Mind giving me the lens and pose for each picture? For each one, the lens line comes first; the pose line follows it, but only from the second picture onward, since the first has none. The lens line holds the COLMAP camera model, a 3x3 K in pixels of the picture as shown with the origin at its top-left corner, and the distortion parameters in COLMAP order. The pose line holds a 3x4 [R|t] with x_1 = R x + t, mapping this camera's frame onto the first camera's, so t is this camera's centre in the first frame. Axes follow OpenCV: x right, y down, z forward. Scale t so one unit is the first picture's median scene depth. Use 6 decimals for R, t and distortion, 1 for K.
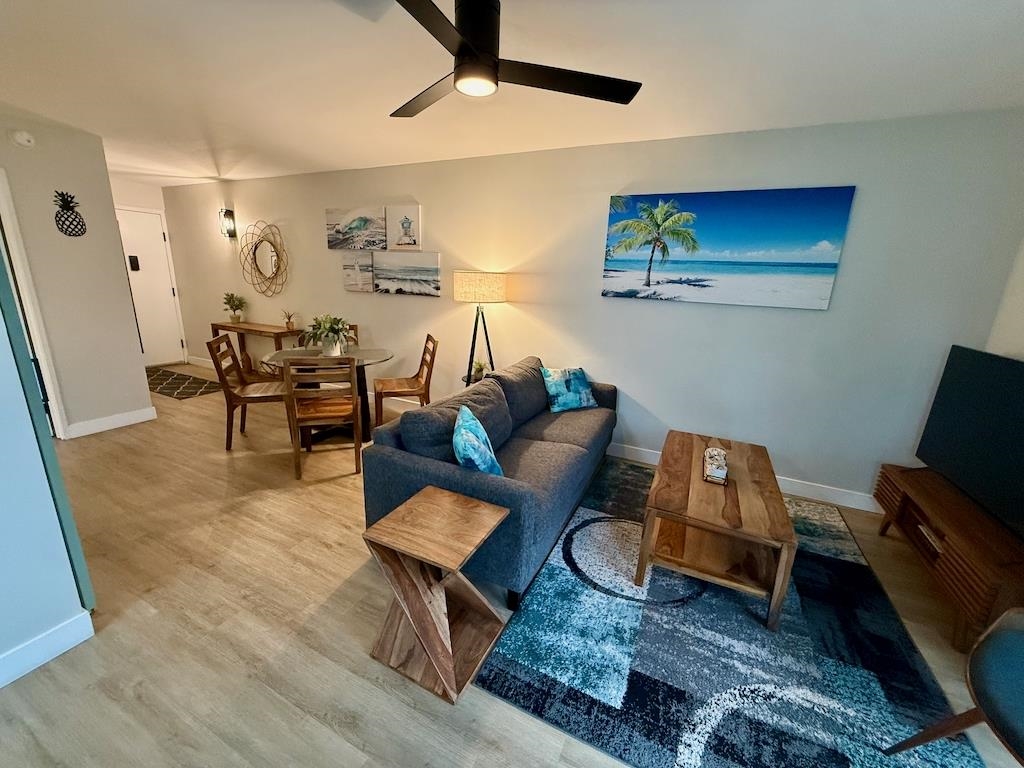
lens RADIAL K [[408.6, 0, 506.3], [0, 408.6, 384.2], [0, 0, 1]] dist [-0.002179, 0.000150]
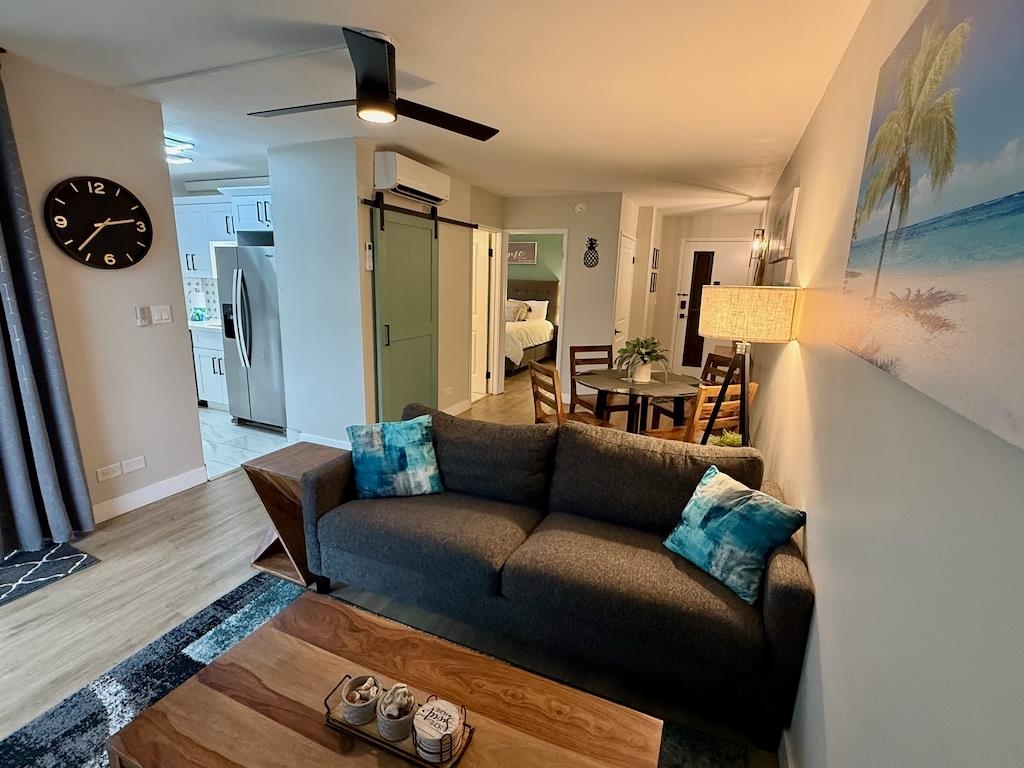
lens RADIAL K [[481.3, 0, 508.2], [0, 481.3, 380.4], [0, 0, 1]] dist [-0.002521, 0.000423]
pose [[0.043796, 0.172830, -0.983978, 0.750479], [-0.281700, 0.947094, 0.153813, -0.188123], [0.958503, 0.270450, 0.090165, 0.772789]]
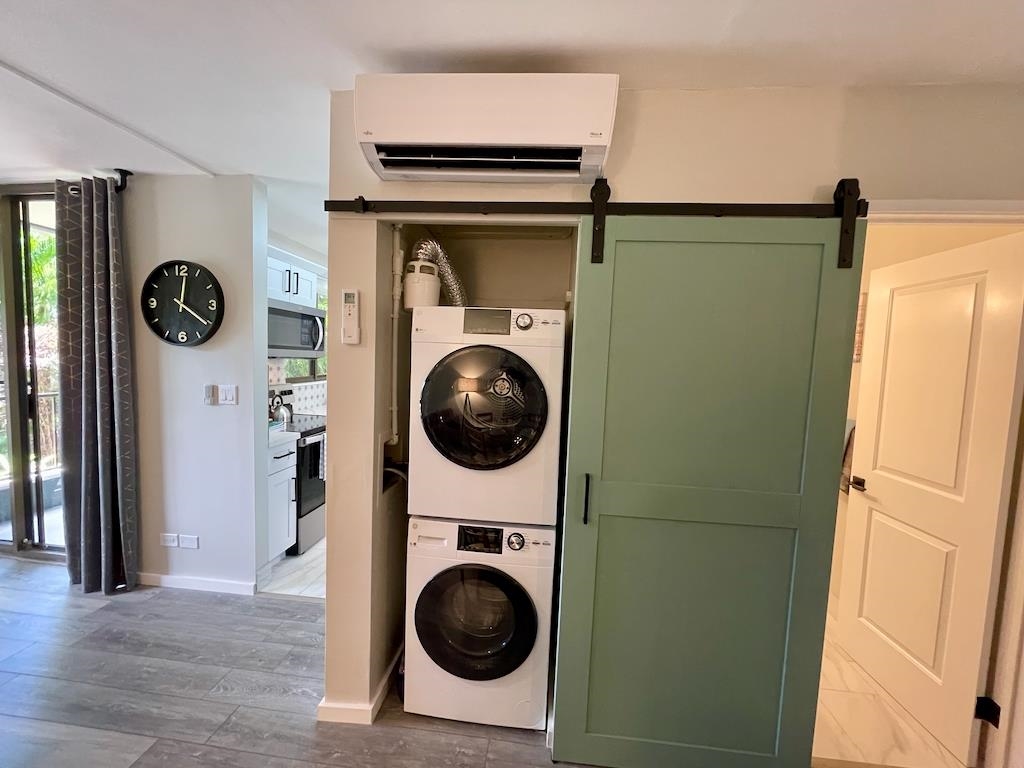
lens RADIAL K [[406.3, 0, 508.7], [0, 406.3, 383.2], [0, 0, 1]] dist [0.001027, -0.001107]
pose [[-0.936308, -0.054730, -0.346890, -0.599948], [-0.162773, 0.942903, 0.290584, -0.304702], [0.311180, 0.328540, -0.891756, 1.007102]]
